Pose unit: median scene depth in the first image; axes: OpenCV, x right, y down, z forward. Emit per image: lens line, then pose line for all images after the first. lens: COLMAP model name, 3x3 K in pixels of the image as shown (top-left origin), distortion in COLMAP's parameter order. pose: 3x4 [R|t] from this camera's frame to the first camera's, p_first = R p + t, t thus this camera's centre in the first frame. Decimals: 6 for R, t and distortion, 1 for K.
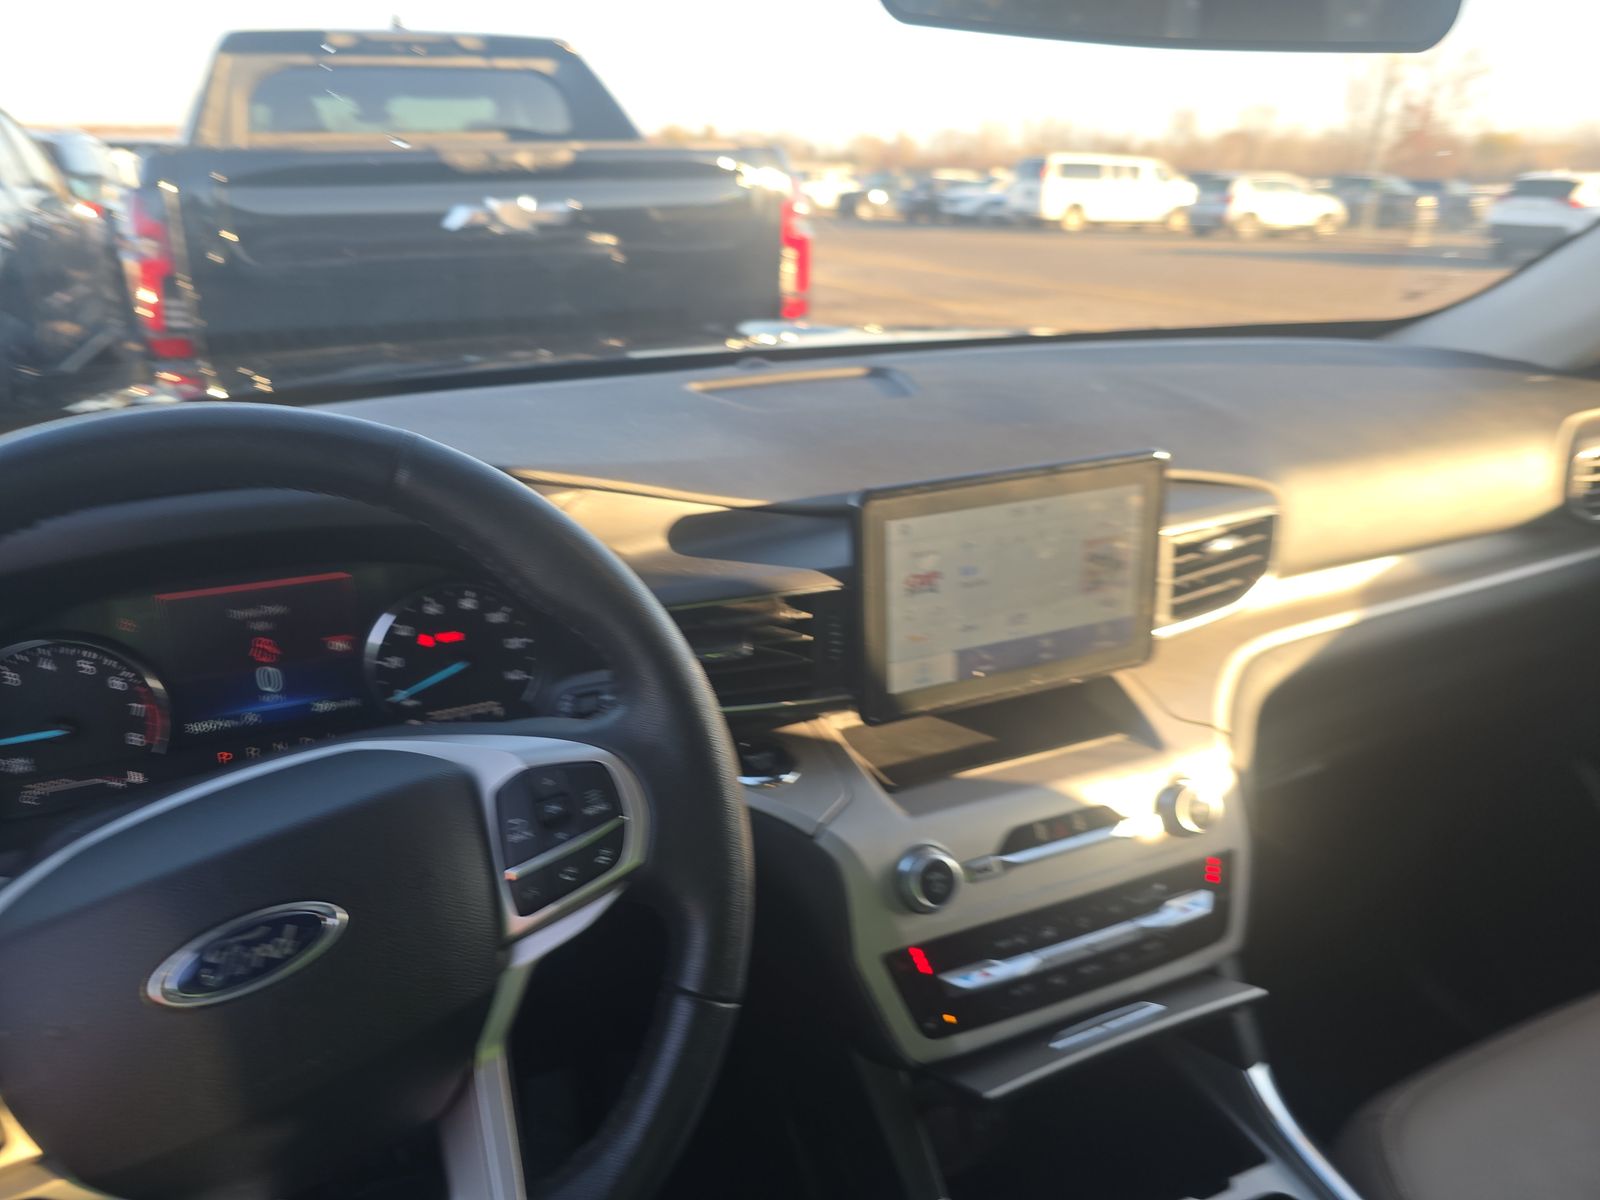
lens RADIAL K [[1077.1, 0, 792.4], [0, 1077.1, 606.0], [0, 0, 1]] dist [0.037077, -0.032180]
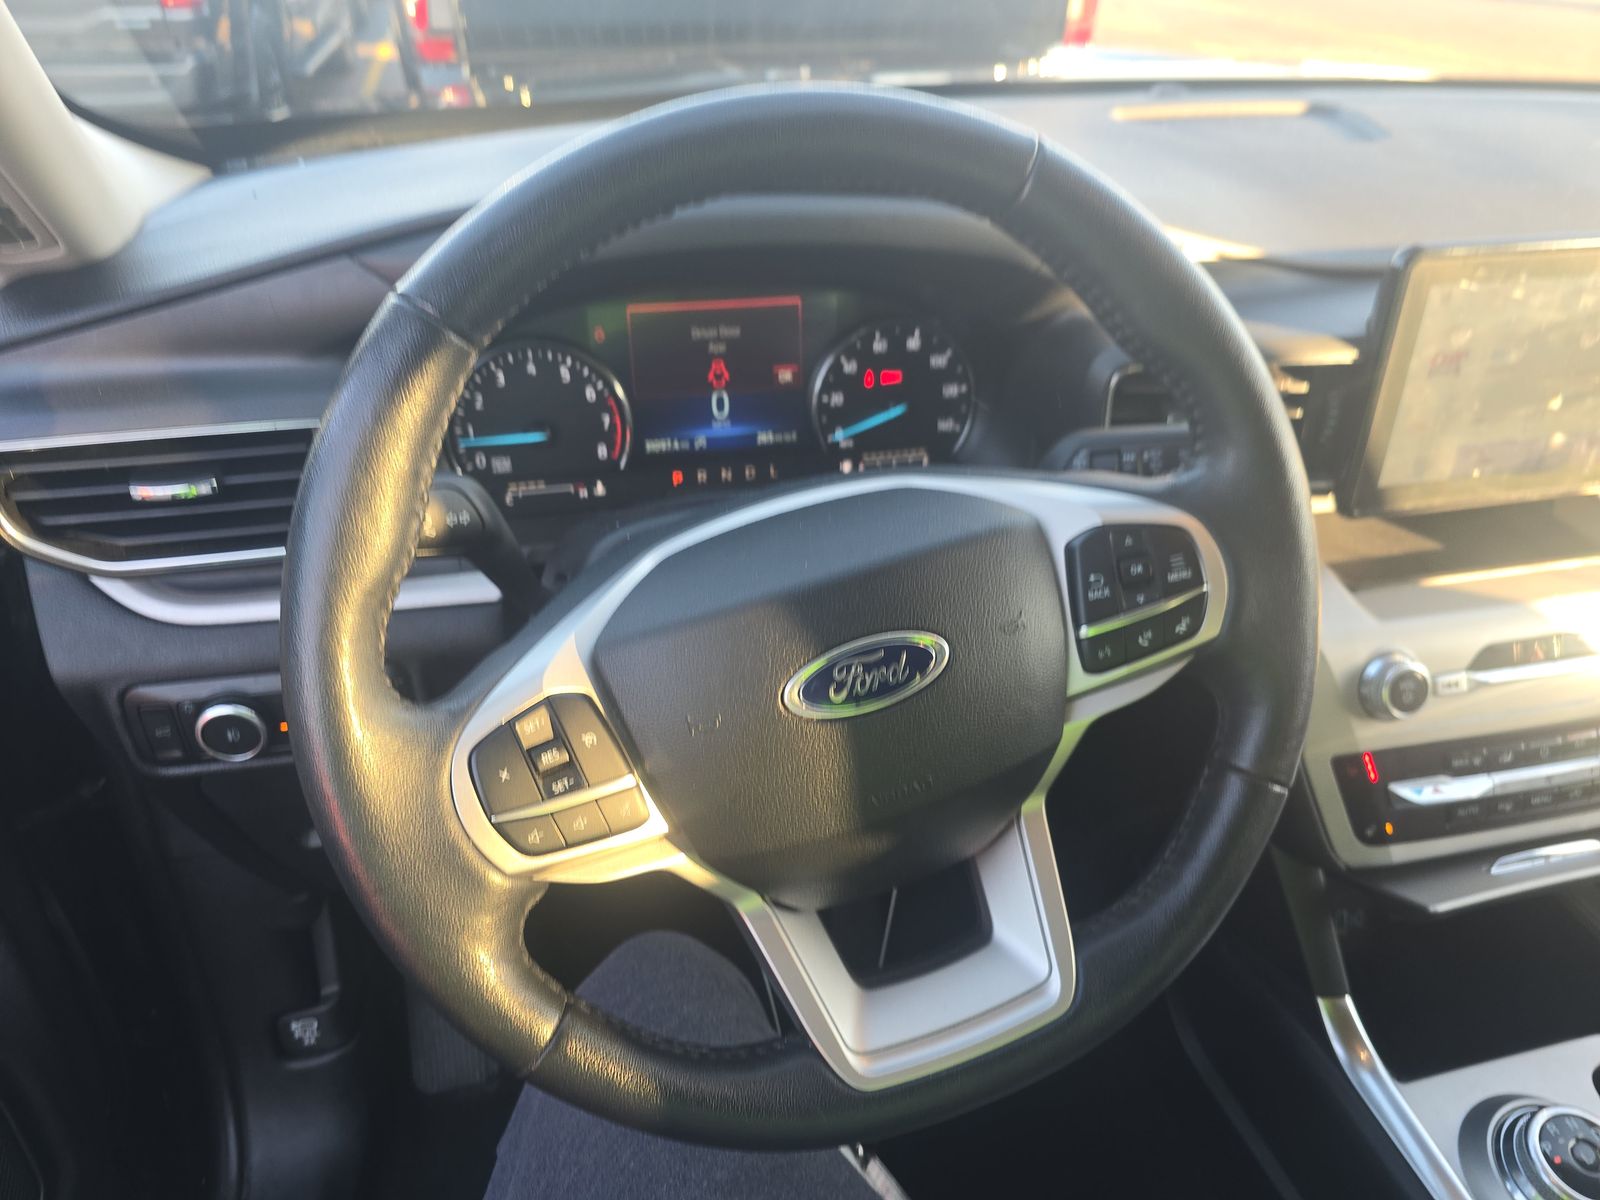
lens RADIAL K [[1088.9, 0, 797.4], [0, 1088.9, 615.0], [0, 0, 1]] dist [0.058738, -0.102277]
pose [[0.983460, 0.121461, -0.134366, -0.262037], [-0.089705, 0.971085, 0.221240, 0.028332], [0.157353, -0.205528, 0.965918, 0.014255]]
